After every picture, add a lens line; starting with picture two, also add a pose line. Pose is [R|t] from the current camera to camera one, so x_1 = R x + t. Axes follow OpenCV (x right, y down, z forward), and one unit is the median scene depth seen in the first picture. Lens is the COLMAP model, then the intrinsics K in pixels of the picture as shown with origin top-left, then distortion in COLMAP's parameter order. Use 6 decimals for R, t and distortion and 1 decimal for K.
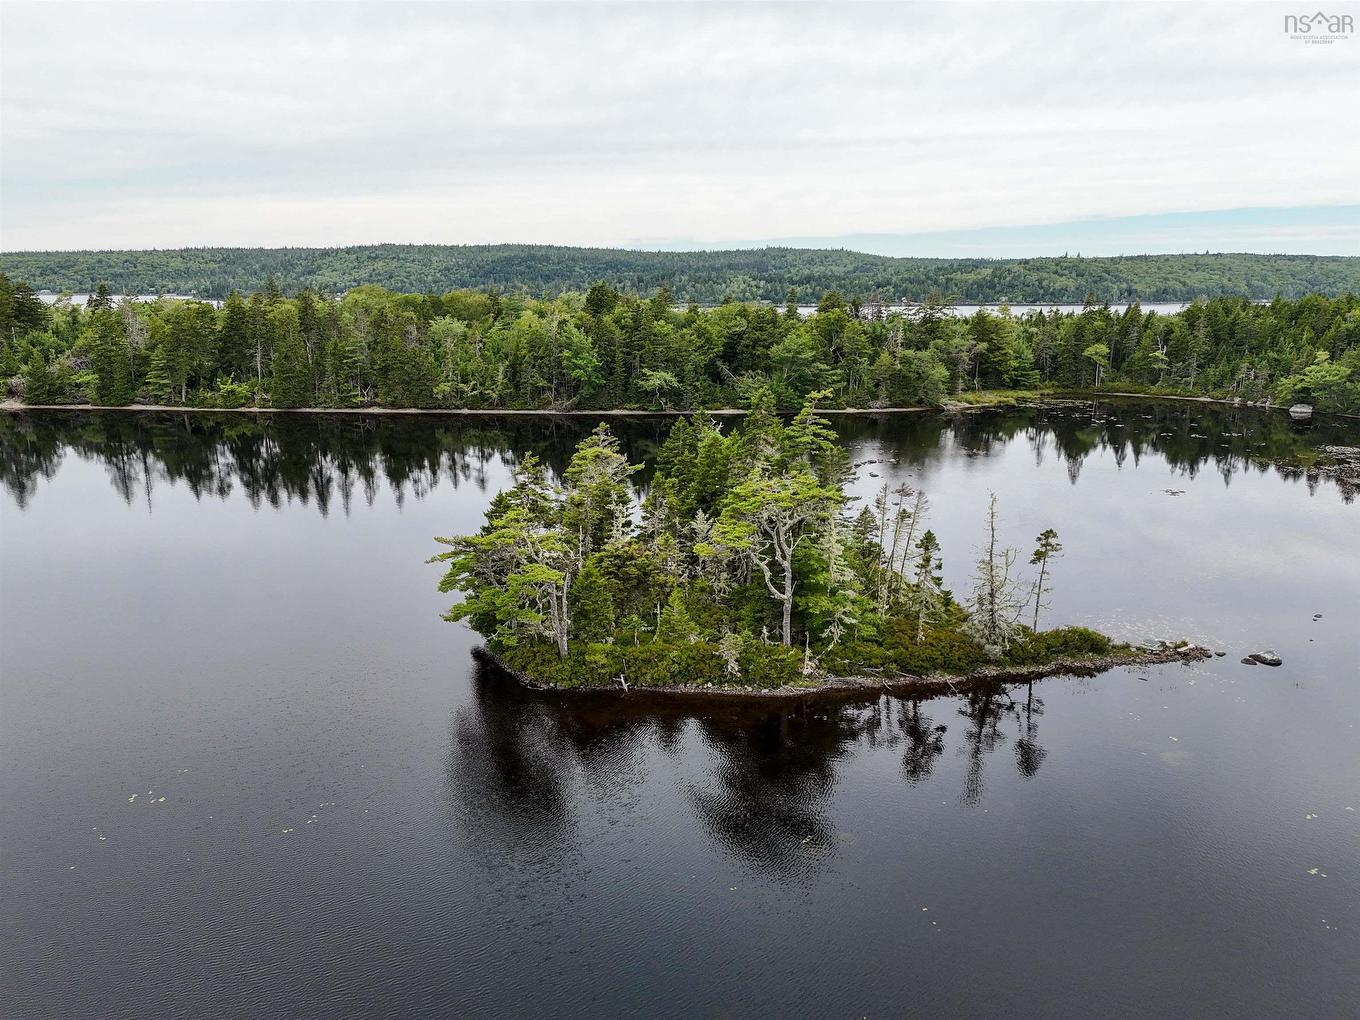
lens RADIAL K [[995.4, 0, 678.6], [0, 995.4, 505.2], [0, 0, 1]] dist [0.068782, -0.065671]
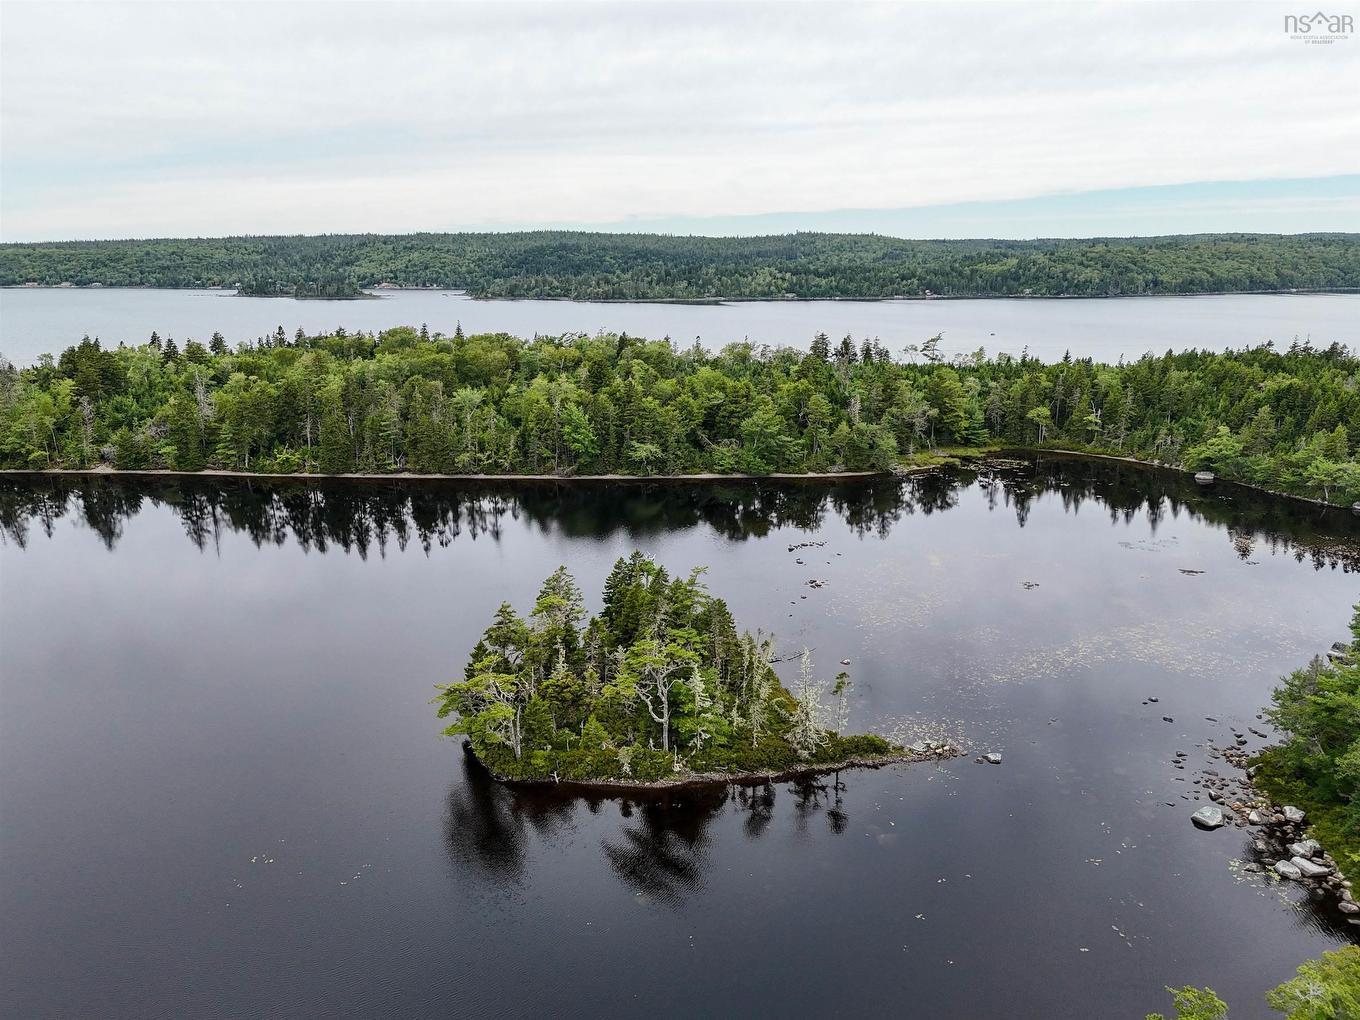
lens RADIAL K [[995.4, 0, 678.5], [0, 995.4, 504.7], [0, 0, 1]] dist [0.068782, -0.065671]
pose [[0.999395, 0.003333, -0.034611, 0.058386], [-0.002527, 0.999725, 0.023302, -0.087694], [0.034679, -0.023201, 0.999129, -0.166447]]
